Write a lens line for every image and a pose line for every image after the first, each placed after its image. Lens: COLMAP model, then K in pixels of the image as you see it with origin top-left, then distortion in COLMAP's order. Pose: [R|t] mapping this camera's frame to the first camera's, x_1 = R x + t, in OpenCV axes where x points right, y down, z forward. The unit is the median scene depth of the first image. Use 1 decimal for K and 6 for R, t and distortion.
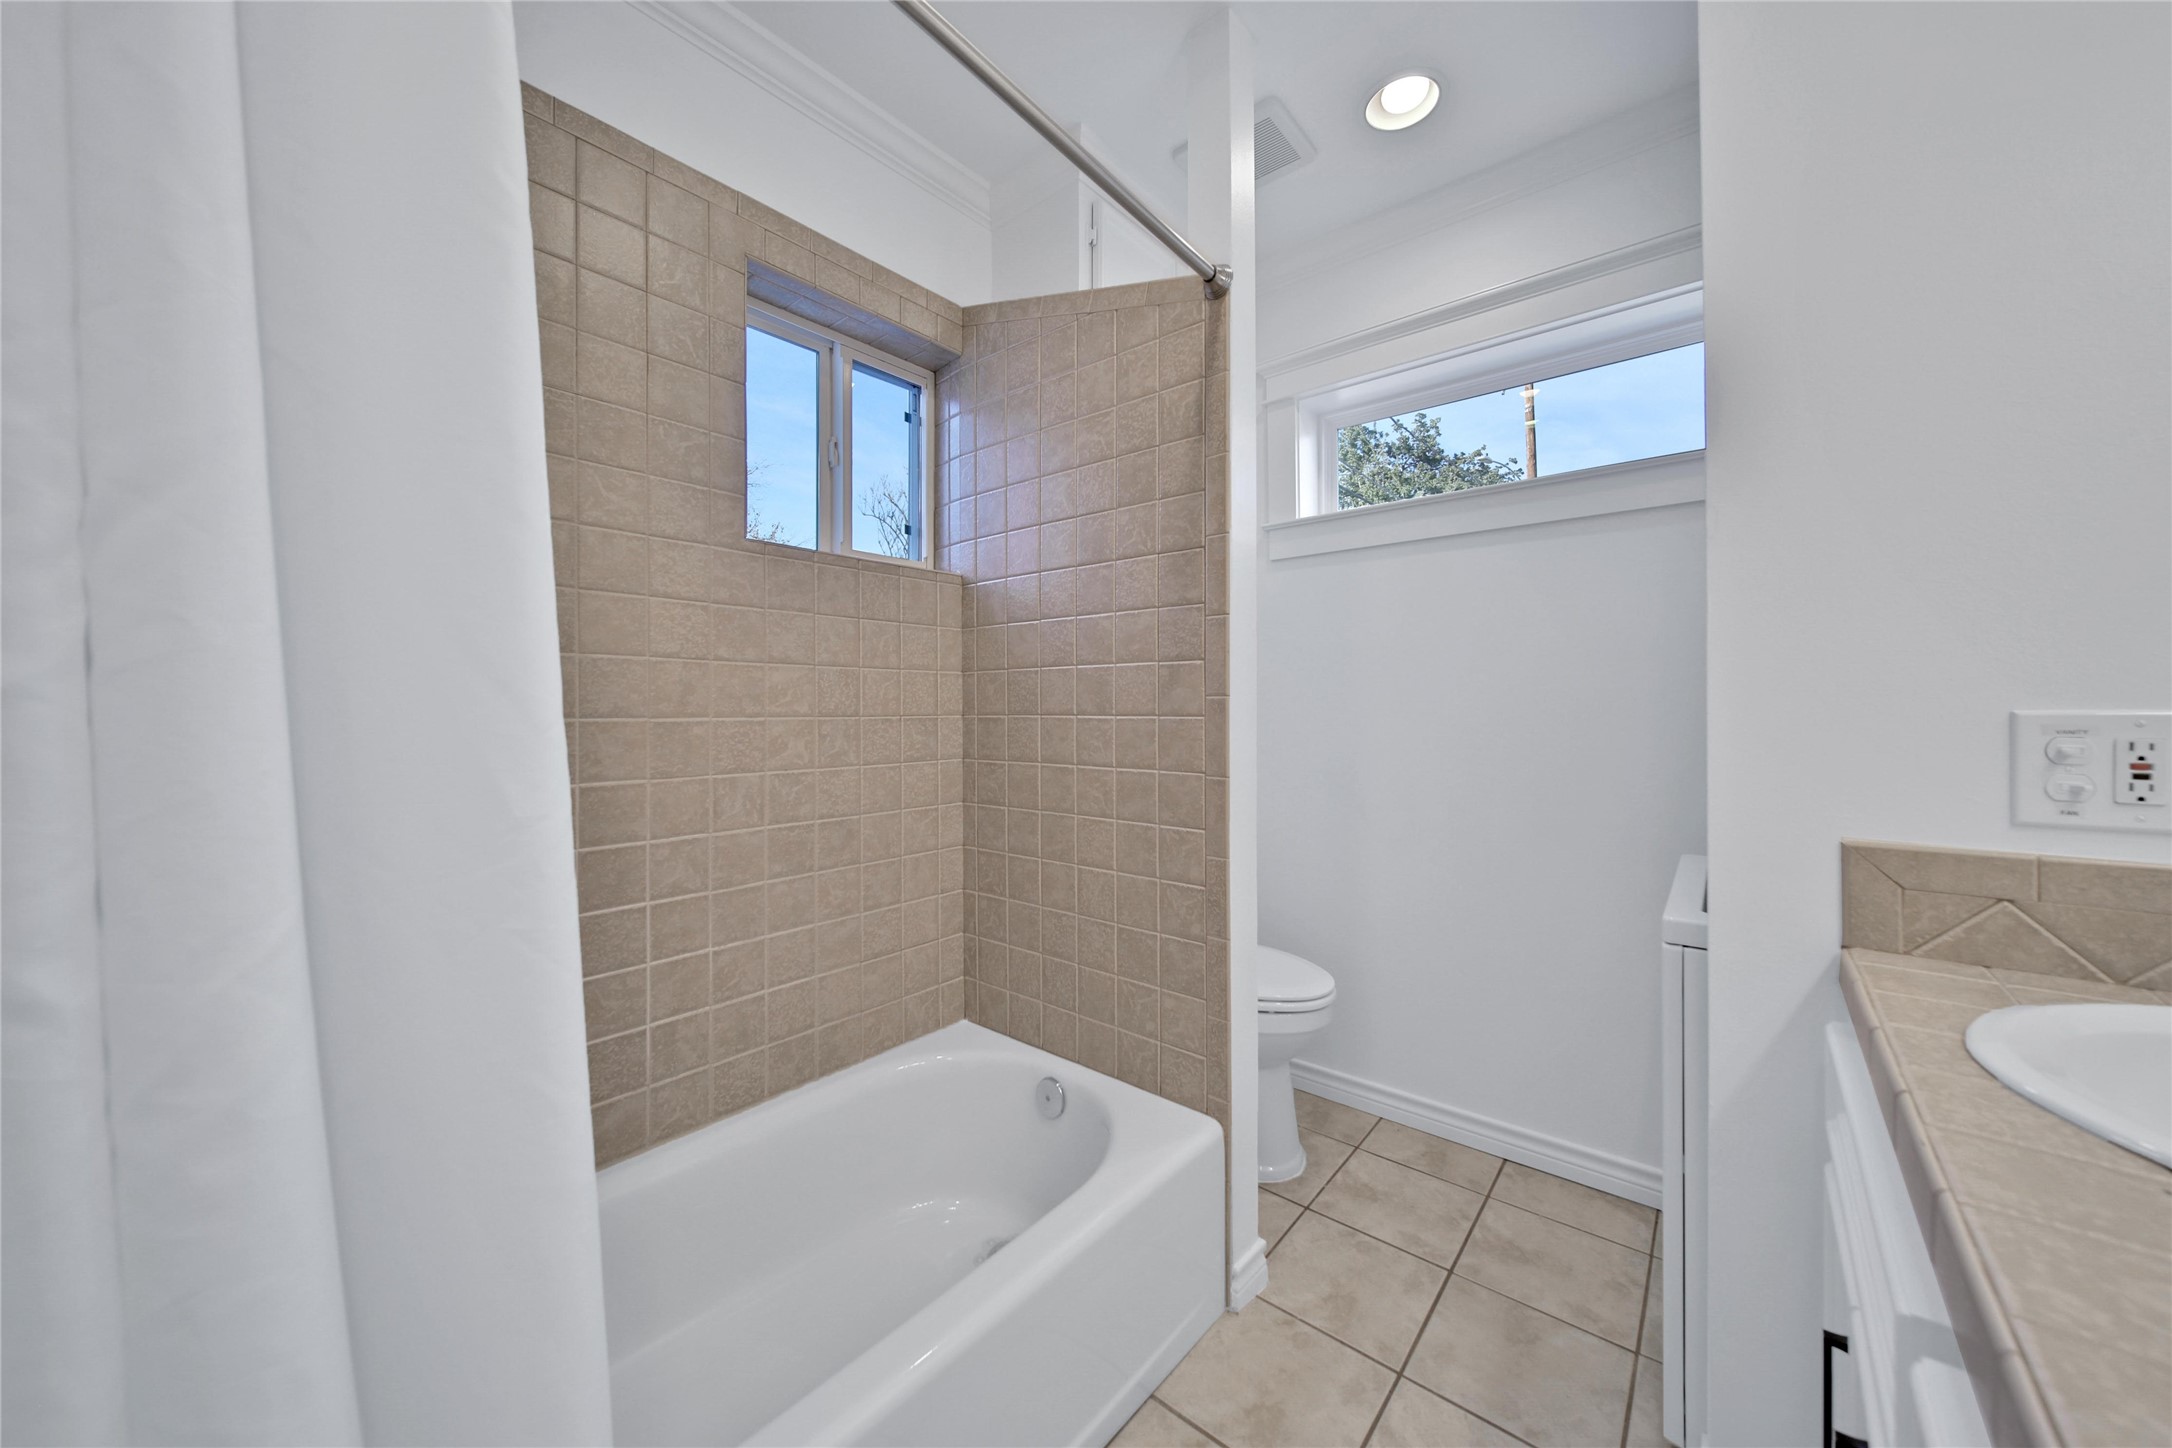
lens RADIAL K [[767.3, 0, 1090.6], [0, 767.3, 704.3], [0, 0, 1]] dist [0.001381, 0.000231]
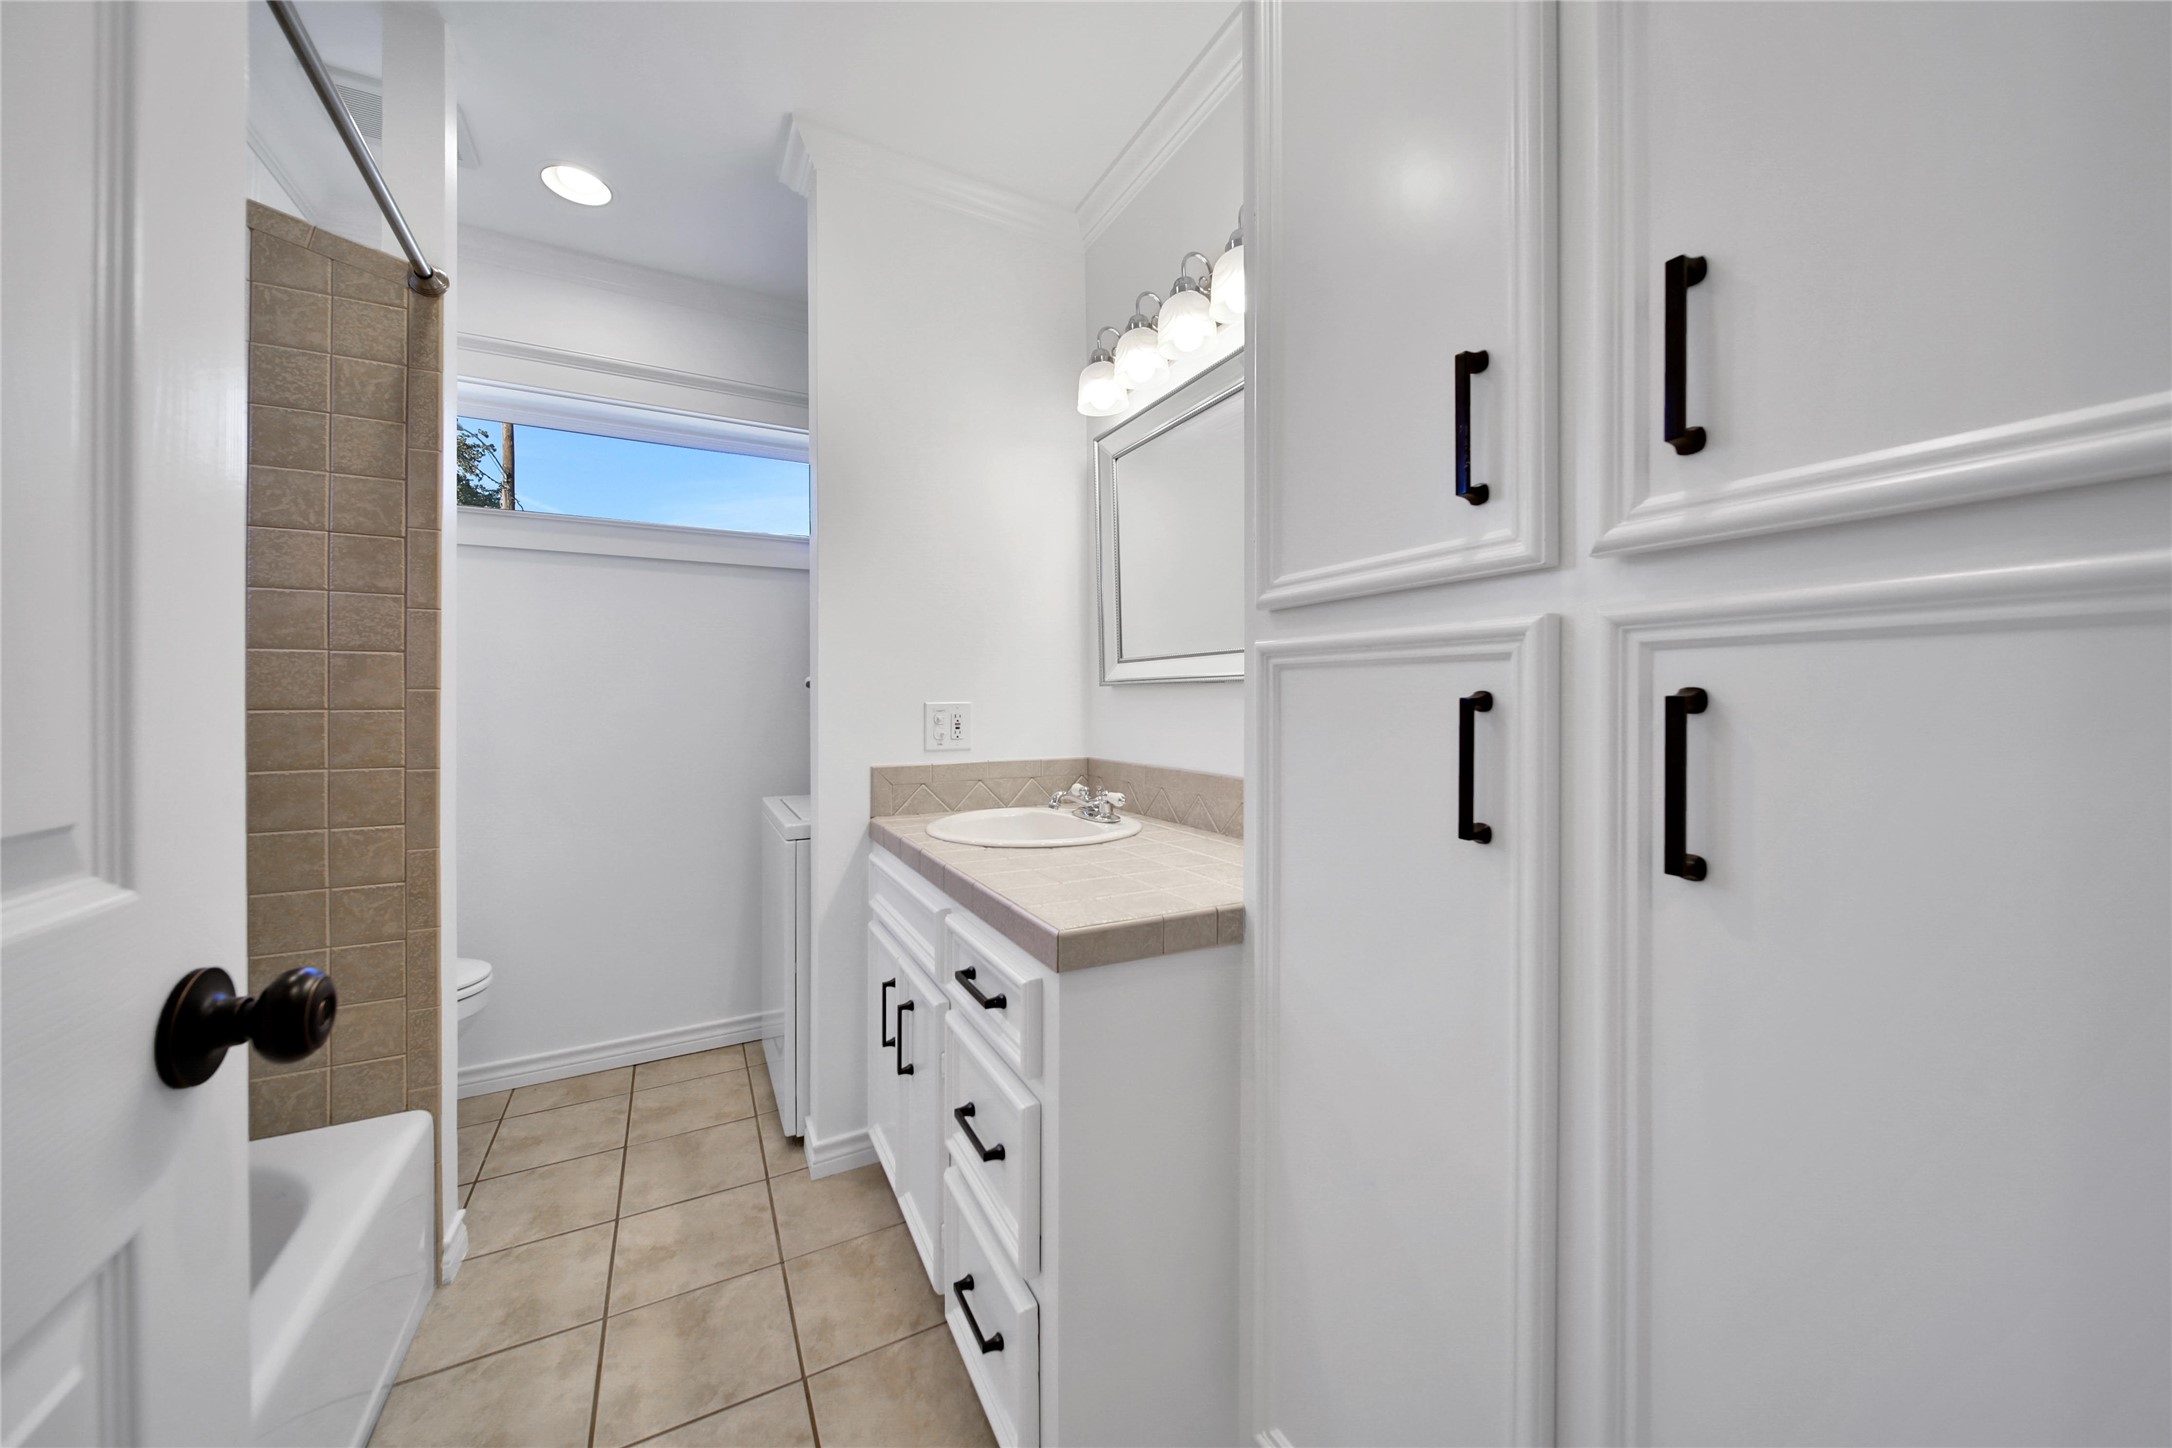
lens RADIAL K [[767.3, 0, 1085.8], [0, 767.3, 706.9], [0, 0, 1]] dist [0.001381, 0.000231]
pose [[0.376224, -0.005292, 0.926514, -0.435502], [-0.003347, 0.999969, 0.007071, 0.002724], [-0.926523, -0.005761, 0.376195, -0.182609]]
